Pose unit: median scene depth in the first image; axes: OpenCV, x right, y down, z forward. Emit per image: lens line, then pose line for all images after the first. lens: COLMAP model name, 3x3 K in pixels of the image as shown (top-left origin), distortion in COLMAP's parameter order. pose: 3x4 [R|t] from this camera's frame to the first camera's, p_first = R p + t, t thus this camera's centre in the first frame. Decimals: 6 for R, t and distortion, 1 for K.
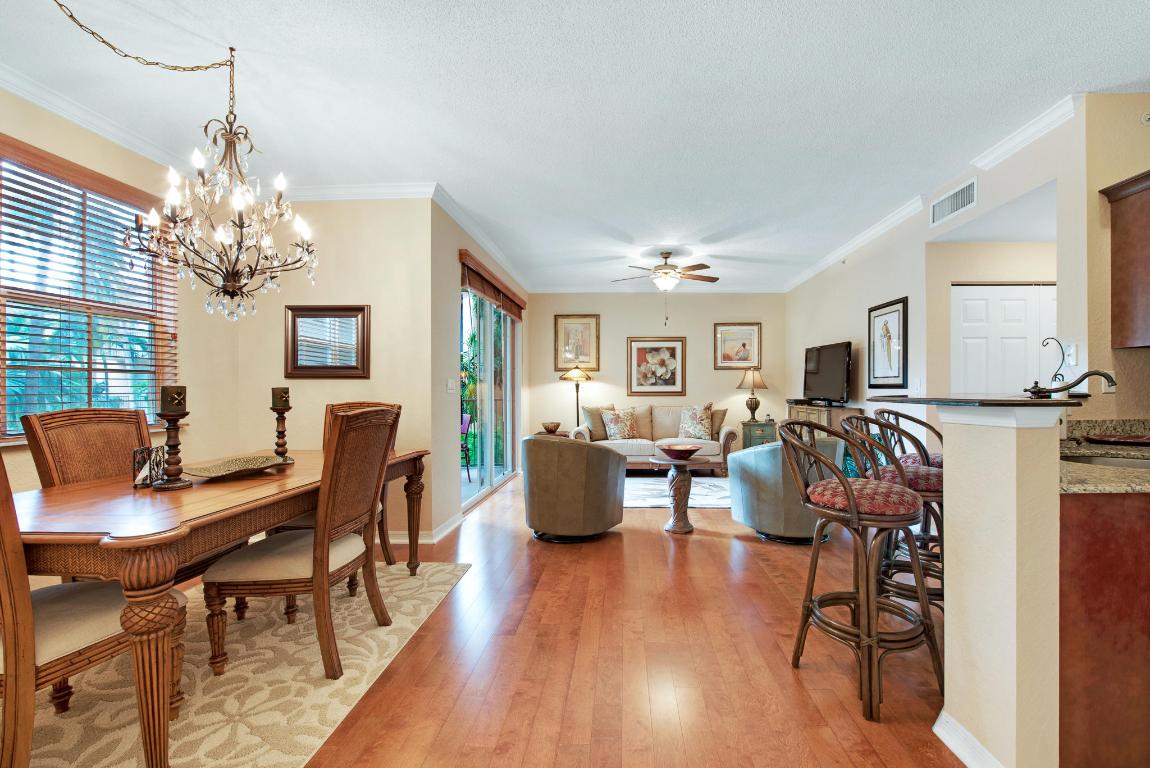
lens RADIAL K [[454.2, 0, 622.1], [0, 454.2, 385.0], [0, 0, 1]] dist [-0.014781, -0.000135]
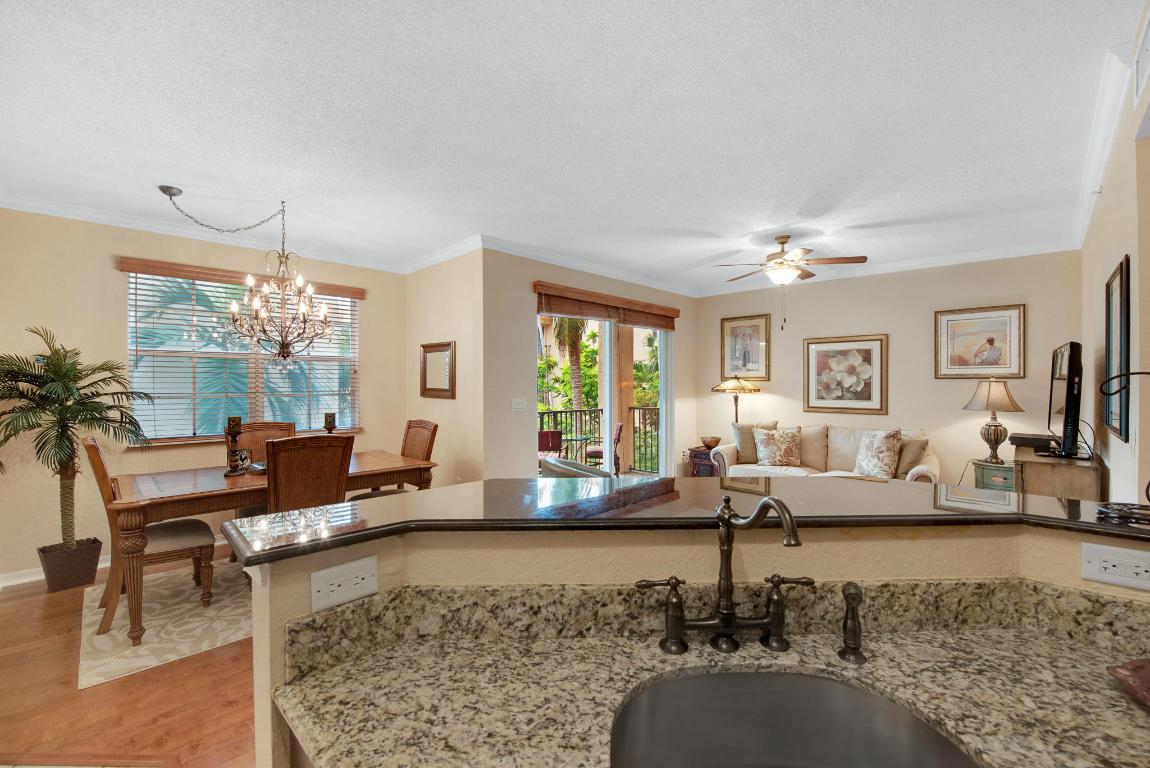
lens RADIAL K [[463.6, 0, 575.0], [0, 463.6, 384.0], [0, 0, 1]] dist [-0.000228, -0.005224]
pose [[0.750852, 0.003632, -0.660460, 0.394234], [-0.000990, 0.999990, 0.004374, -0.044558], [0.660469, -0.002631, 0.750848, 0.177615]]
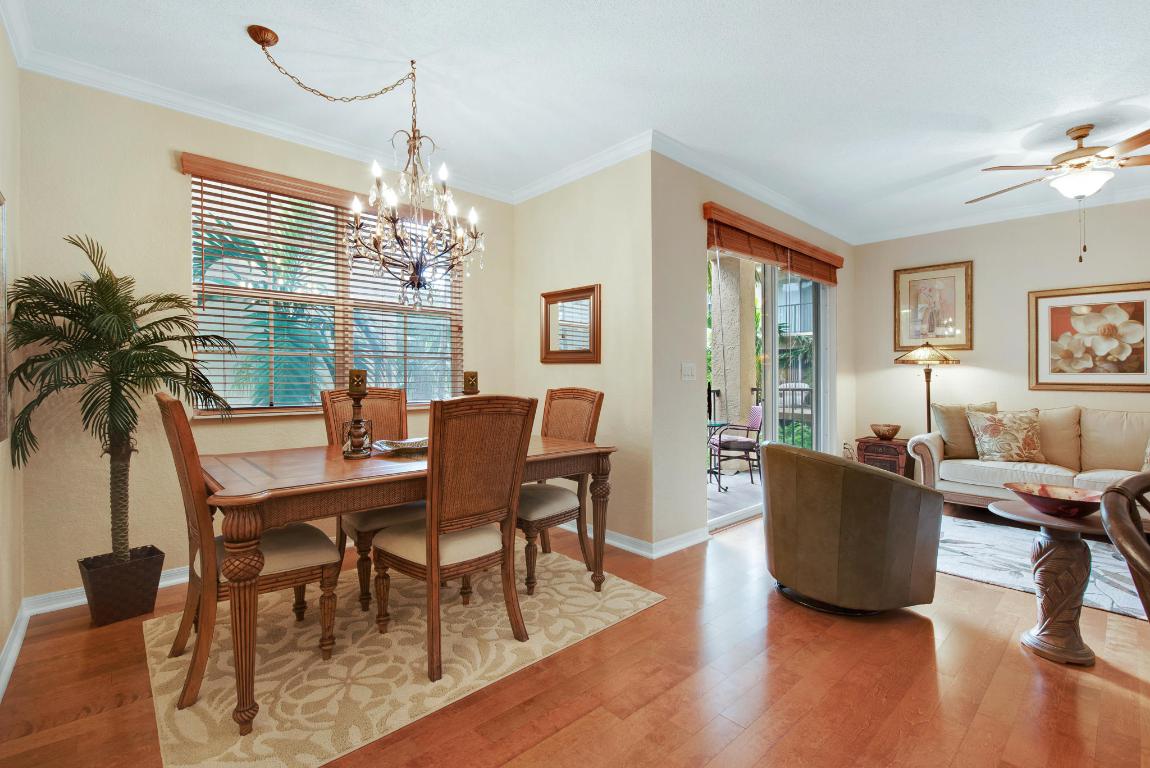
lens RADIAL K [[521.1, 0, 579.0], [0, 521.1, 368.9], [0, 0, 1]] dist [0.001034, -0.007800]
pose [[0.705465, 0.000449, -0.708745, 0.122284], [-0.003494, 0.999990, -0.002845, 0.000785], [0.708736, 0.004484, 0.705459, 0.153602]]
